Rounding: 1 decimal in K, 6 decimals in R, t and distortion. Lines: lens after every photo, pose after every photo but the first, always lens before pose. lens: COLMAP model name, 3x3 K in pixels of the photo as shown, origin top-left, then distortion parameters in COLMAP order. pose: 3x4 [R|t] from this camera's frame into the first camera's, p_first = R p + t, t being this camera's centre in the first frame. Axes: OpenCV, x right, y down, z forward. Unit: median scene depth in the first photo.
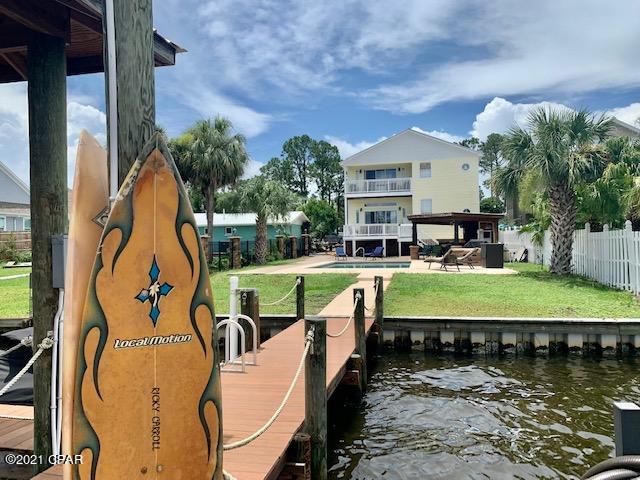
lens RADIAL K [[485.5, 0, 318.3], [0, 485.5, 243.8], [0, 0, 1]] dist [0.061366, -0.103843]
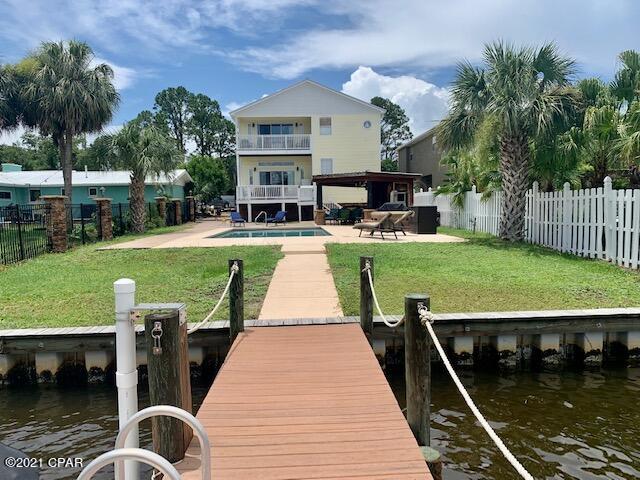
lens RADIAL K [[485.5, 0, 318.3], [0, 485.5, 243.8], [0, 0, 1]] dist [0.061366, -0.103843]
pose [[0.968986, -0.020934, 0.246226, -0.023999], [0.003044, 0.997341, 0.072817, 0.001654], [-0.247095, -0.069809, 0.966473, 0.115424]]
